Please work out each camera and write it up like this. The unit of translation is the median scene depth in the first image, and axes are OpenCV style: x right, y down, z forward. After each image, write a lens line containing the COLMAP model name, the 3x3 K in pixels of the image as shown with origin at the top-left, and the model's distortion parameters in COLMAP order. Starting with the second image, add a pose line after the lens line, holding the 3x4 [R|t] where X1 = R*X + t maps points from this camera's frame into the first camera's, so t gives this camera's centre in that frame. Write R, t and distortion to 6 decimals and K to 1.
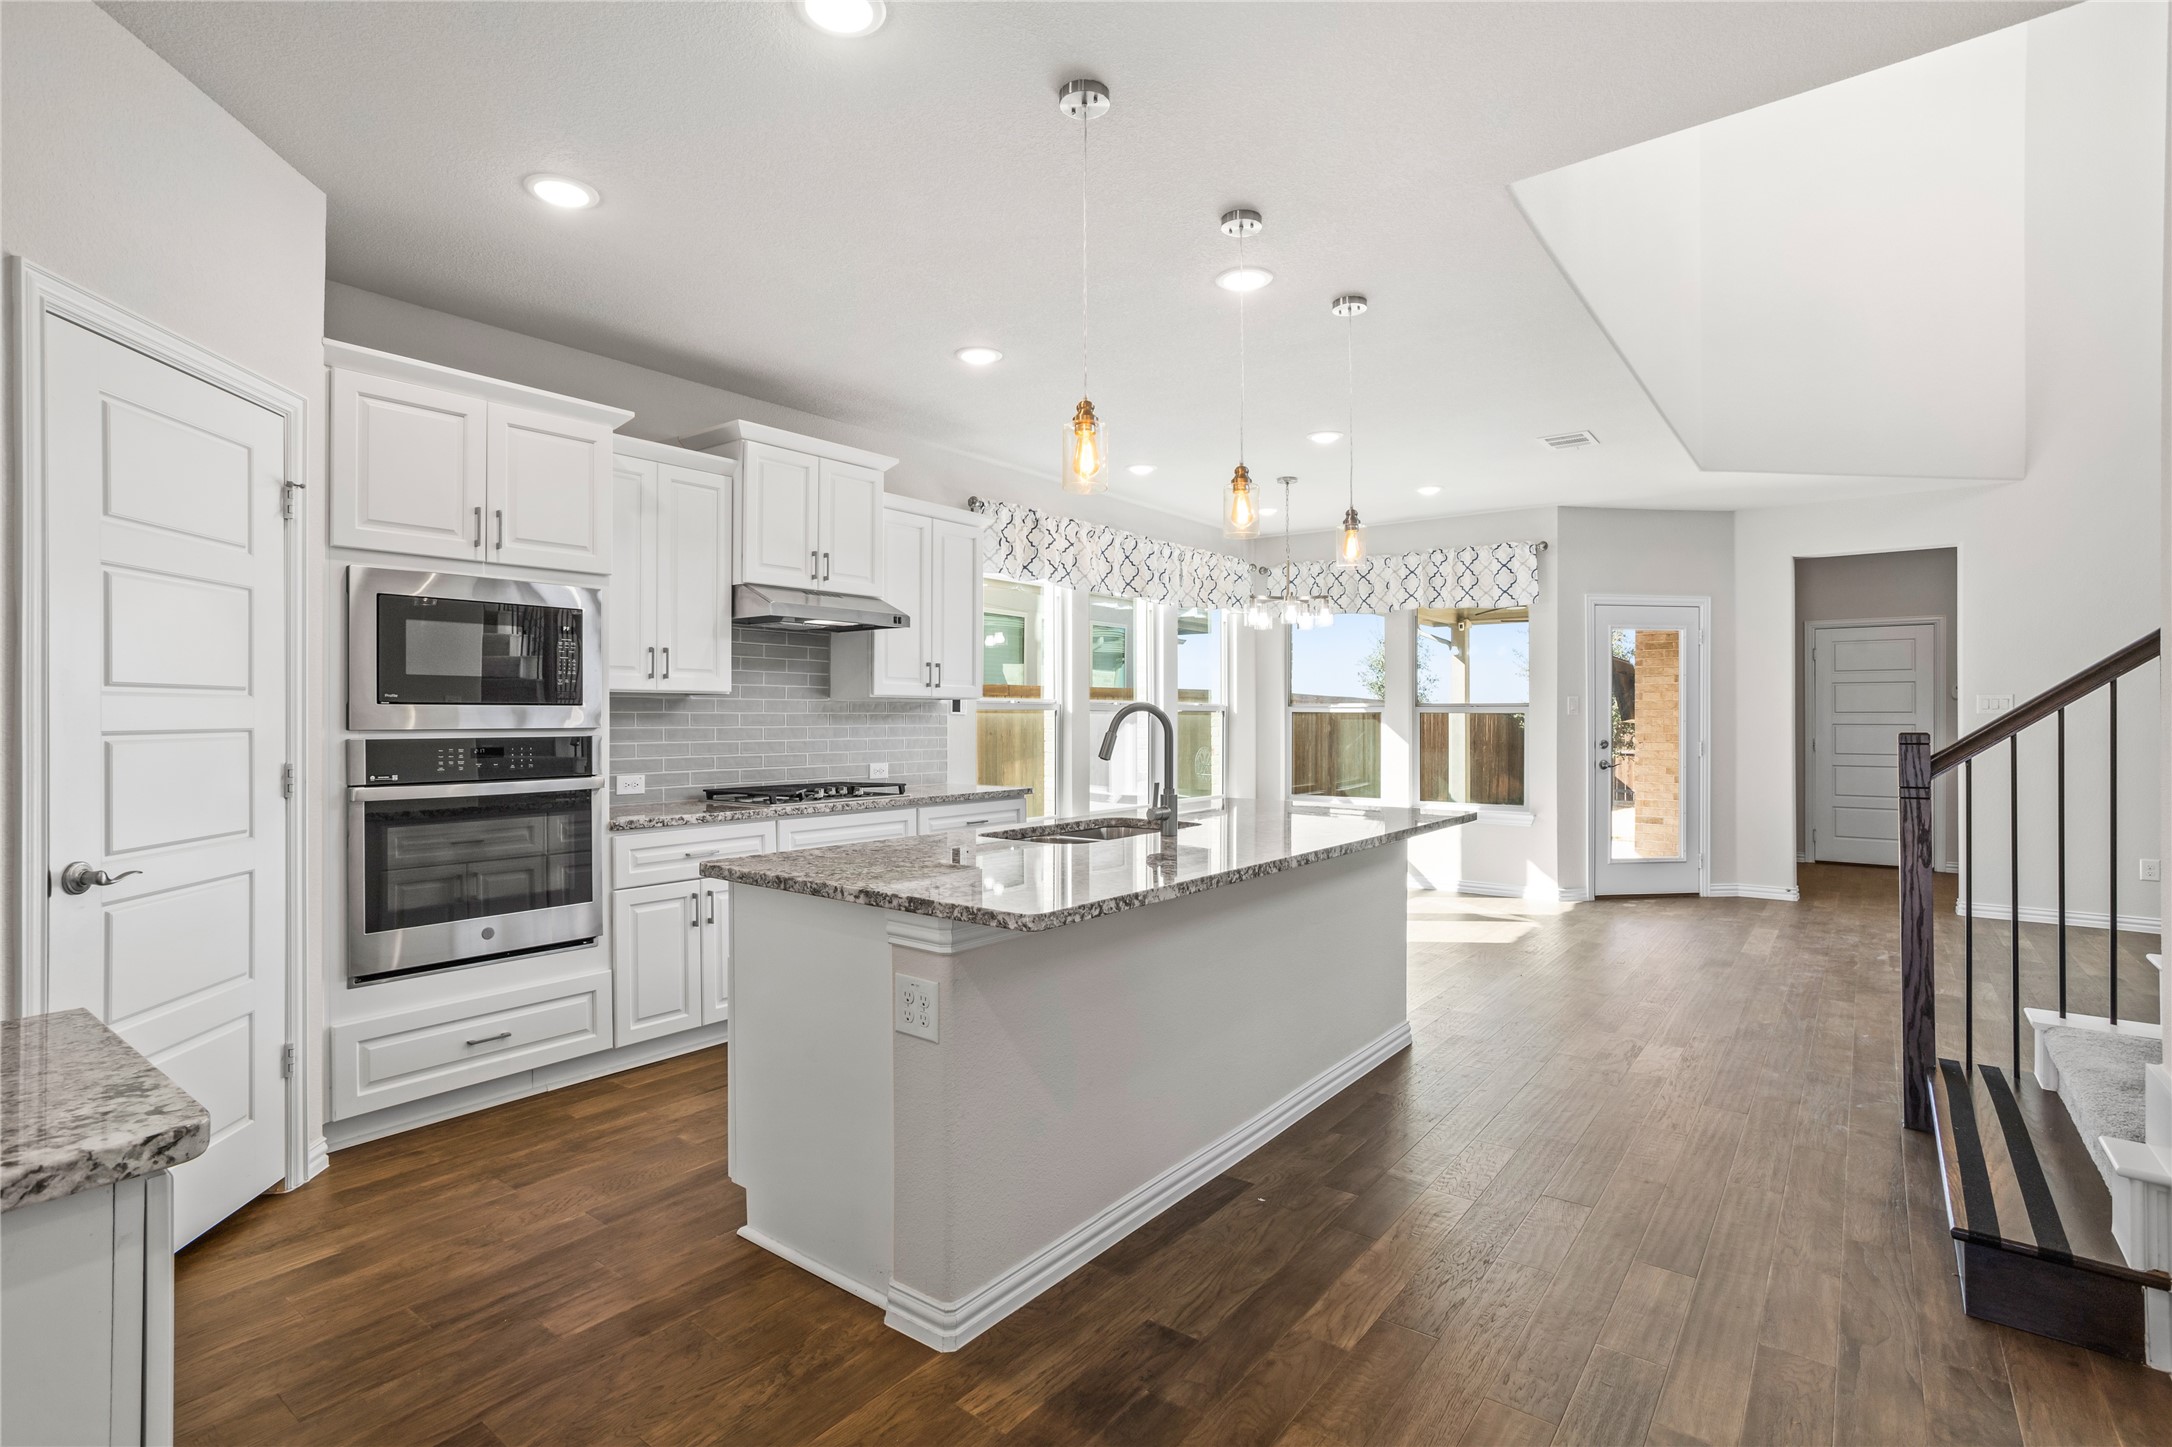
lens RADIAL K [[1037.9, 0, 1085.4], [0, 1037.9, 717.3], [0, 0, 1]] dist [-0.053141, 0.035978]
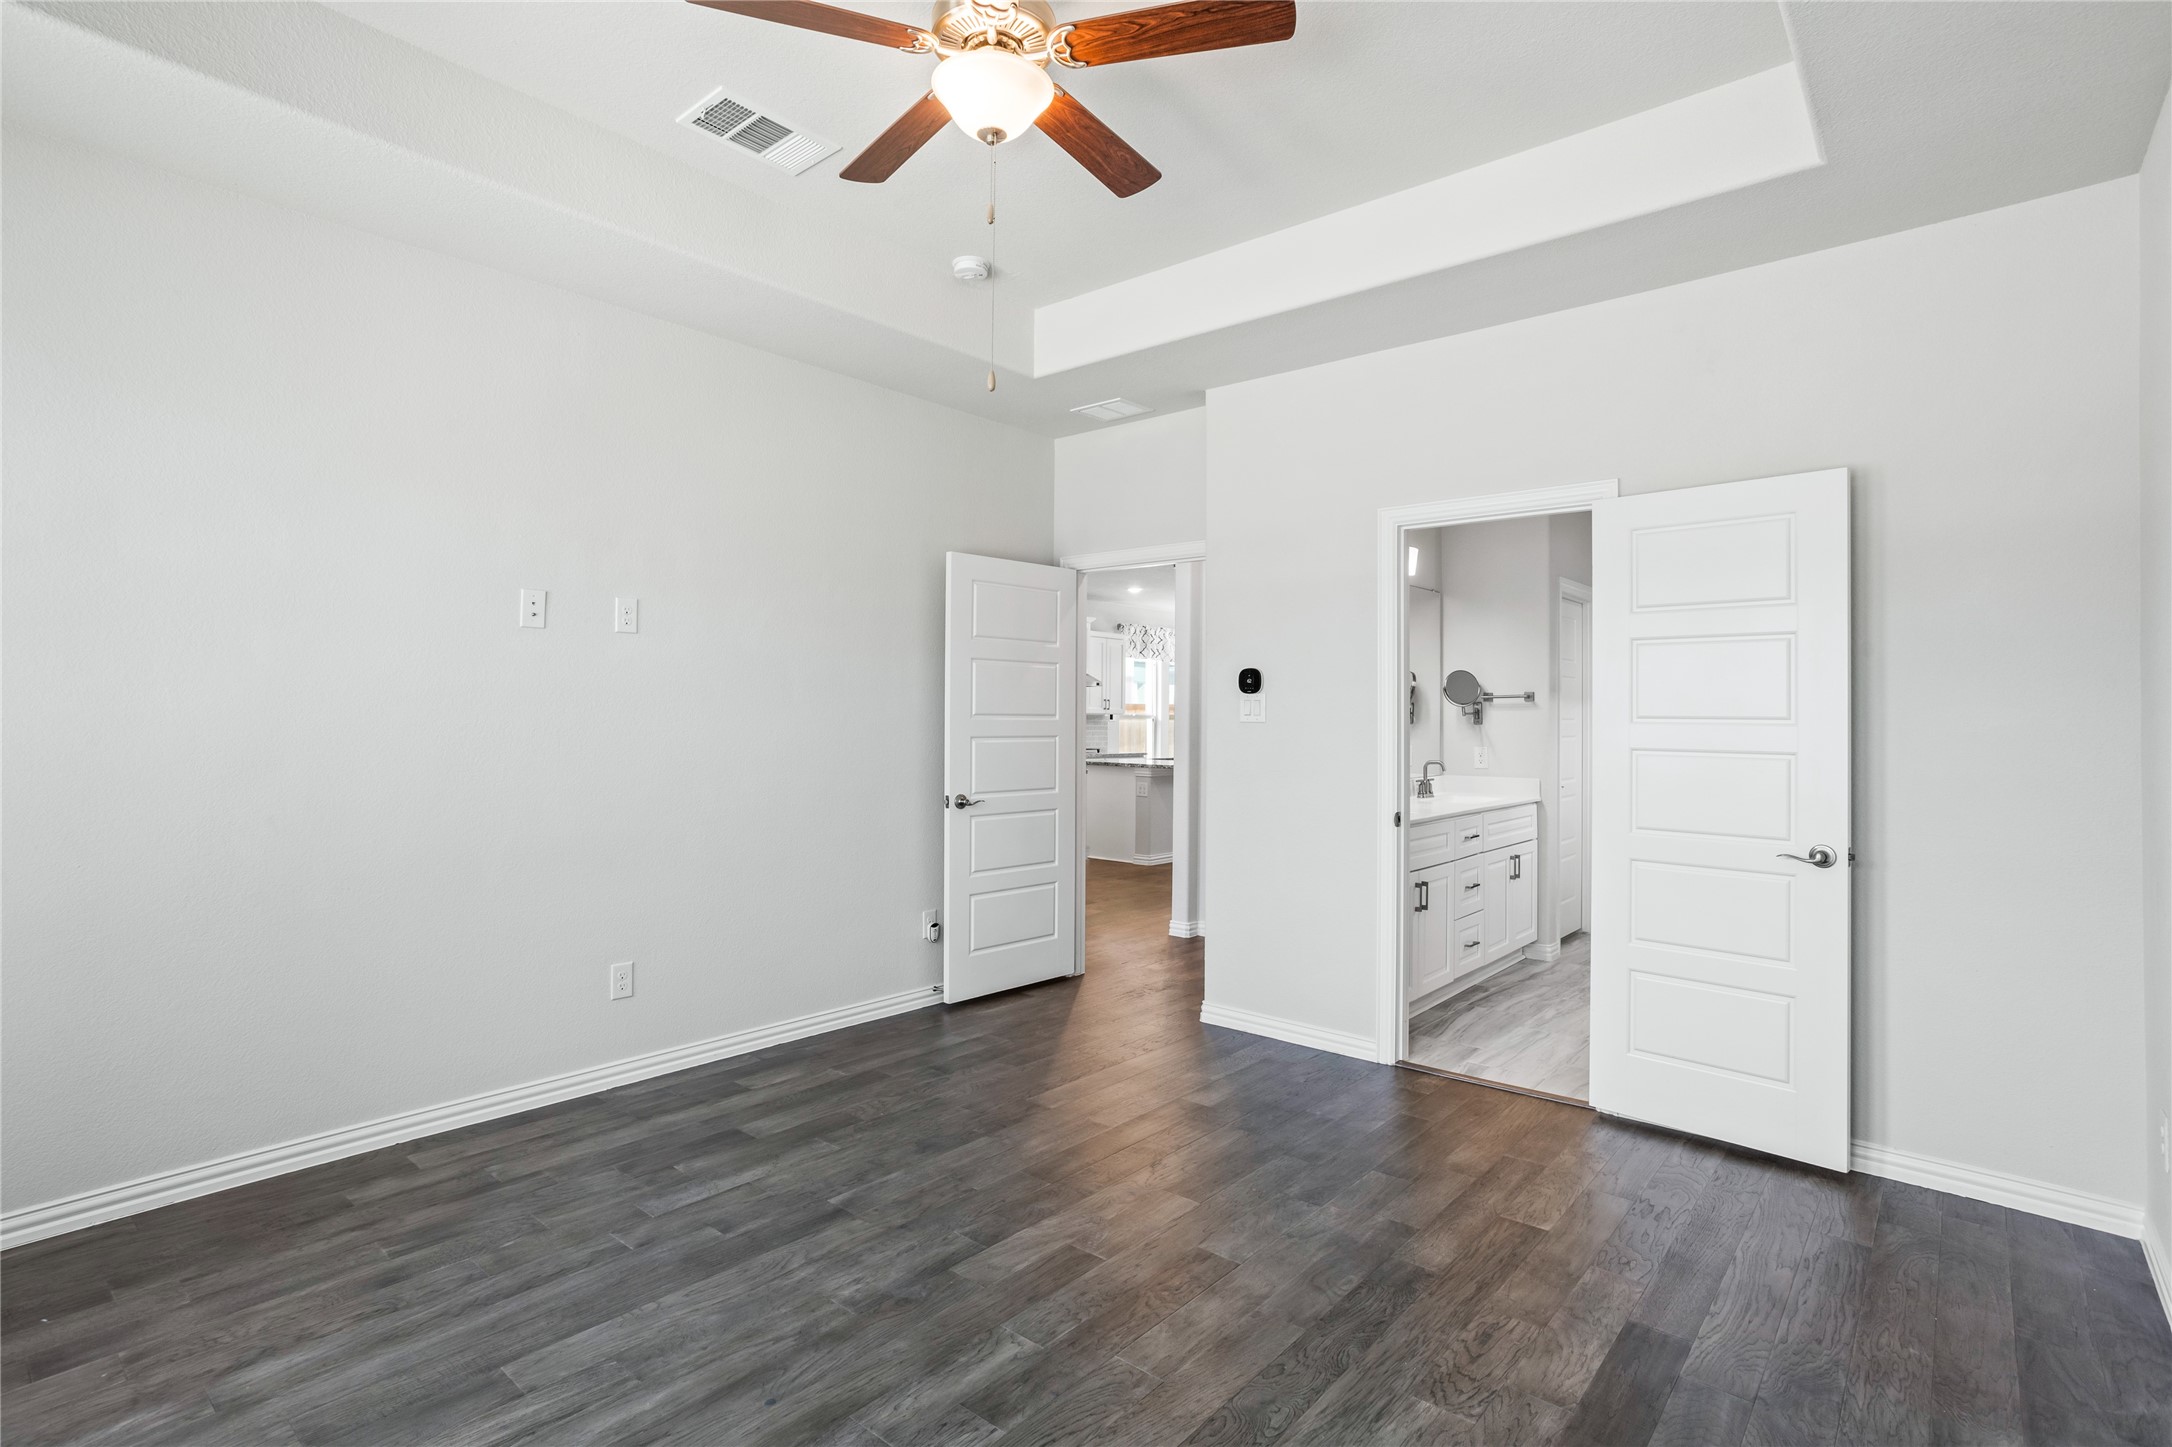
lens RADIAL K [[1037.9, 0, 1085.4], [0, 1037.9, 717.3], [0, 0, 1]] dist [-0.053141, 0.035978]
pose [[0.998615, -0.000093, -0.052608, -0.061750], [-0.000097, 0.999994, -0.003599, -0.002933], [0.052608, 0.003599, 0.998609, -1.200340]]
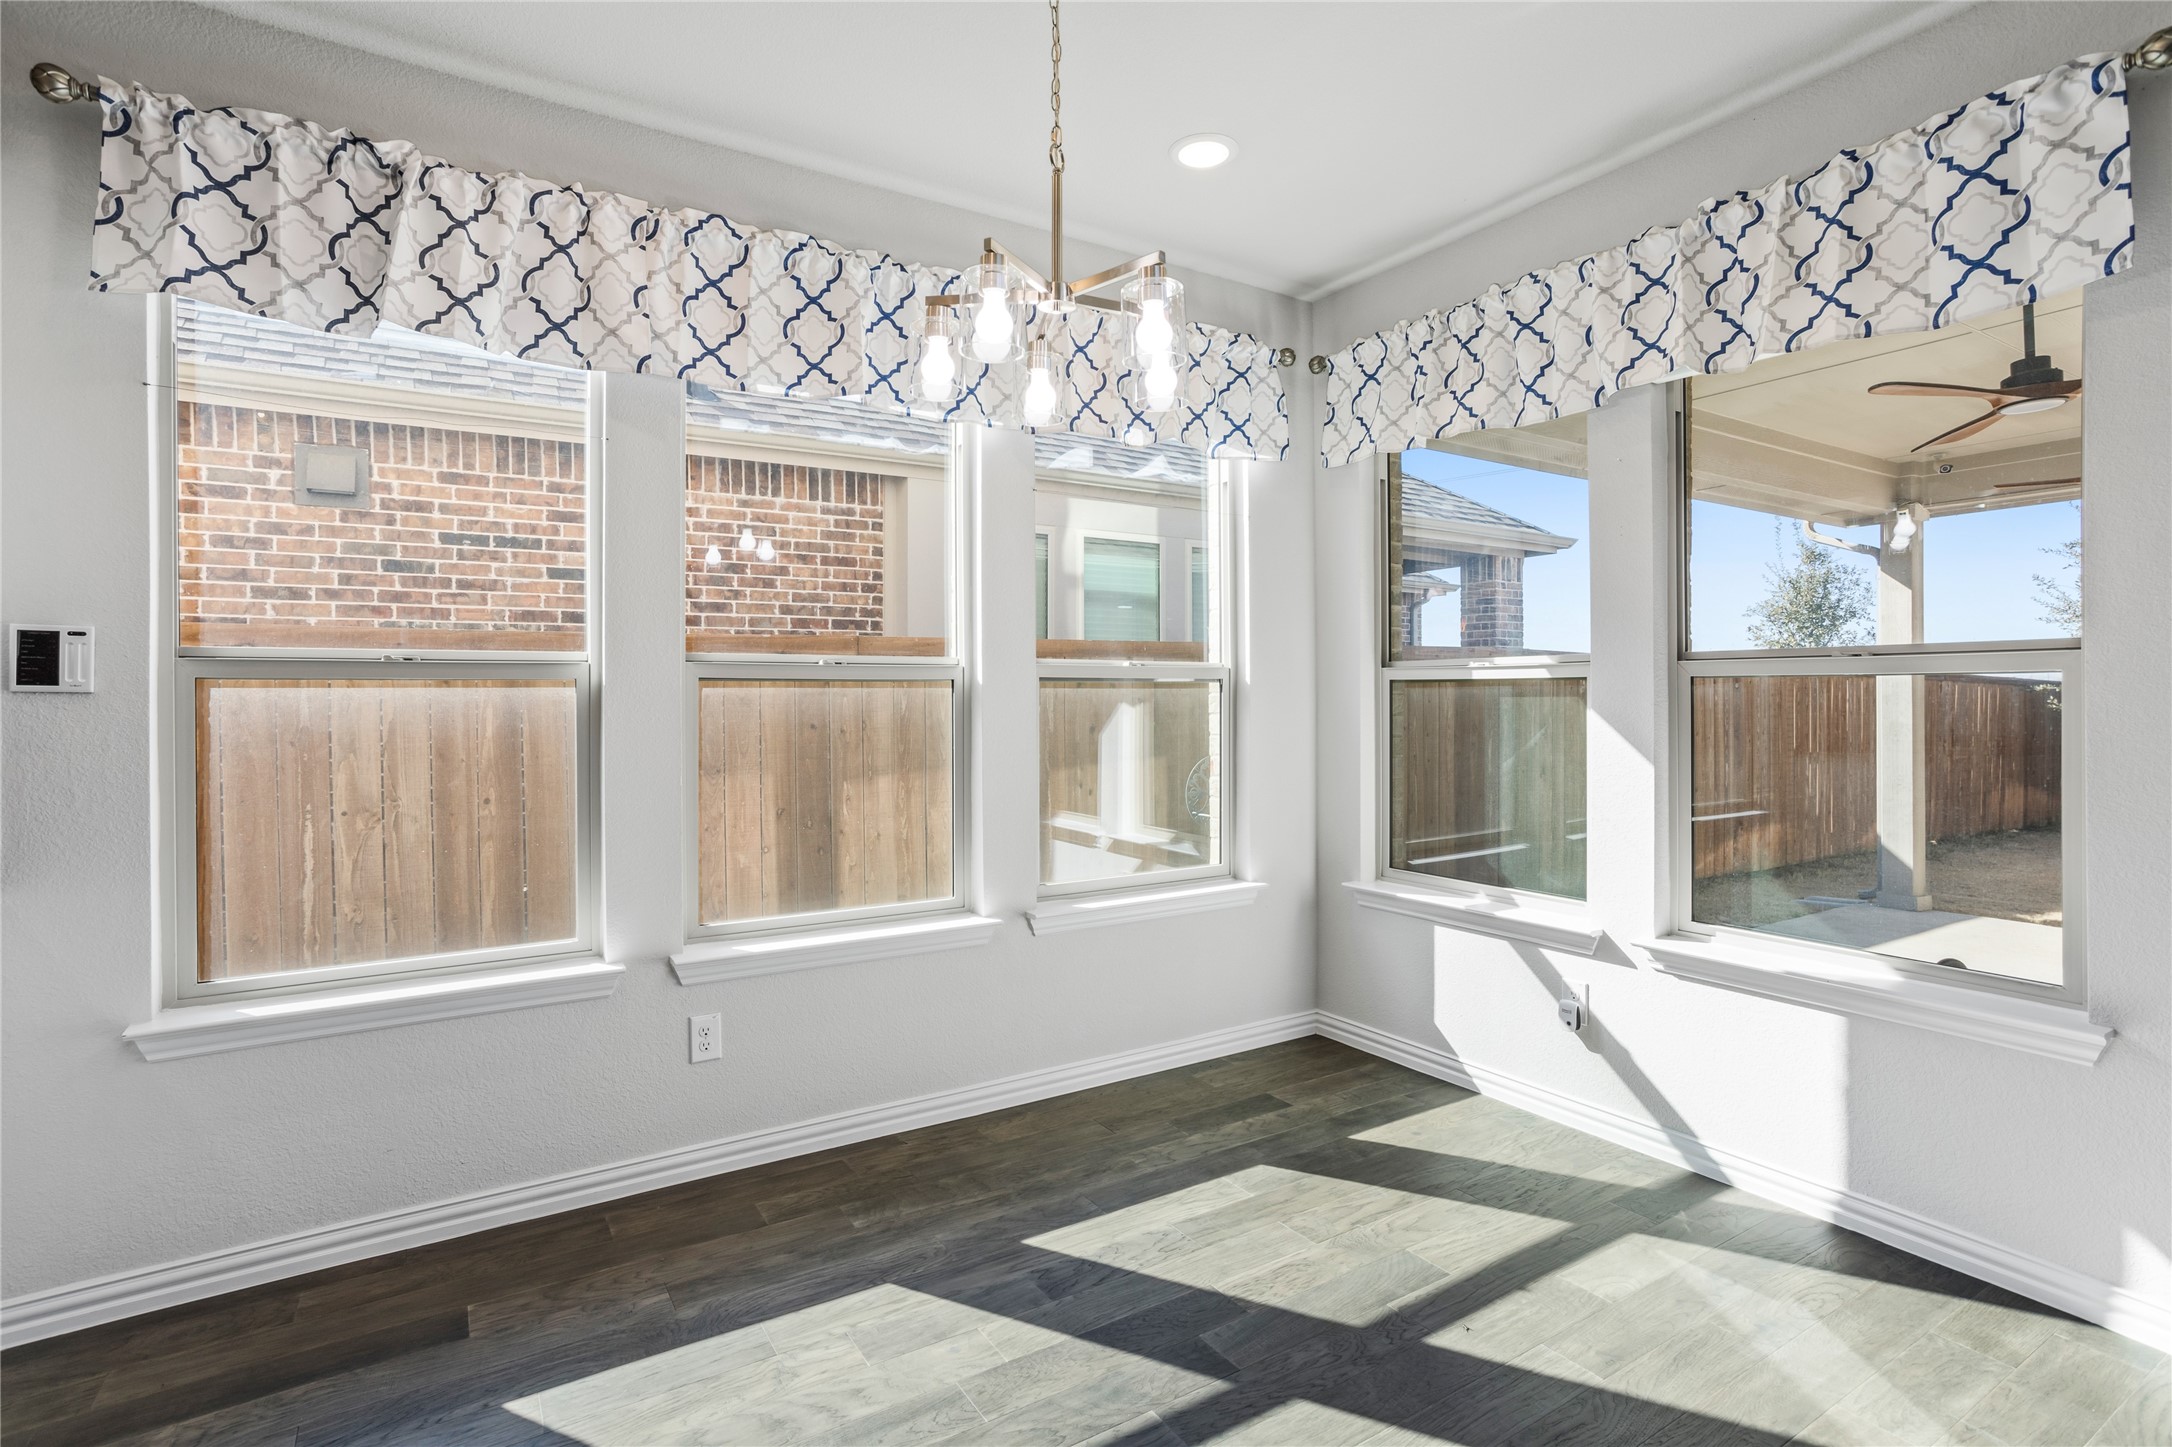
lens RADIAL K [[1050.1, 0, 1073.4], [0, 1050.1, 695.2], [0, 0, 1]] dist [-0.048237, 0.031957]
pose [[0.936524, -0.005703, -0.350558, 0.326750], [0.005838, 0.999983, -0.000672, 0.000864], [0.350556, -0.001418, 0.936541, 0.770490]]
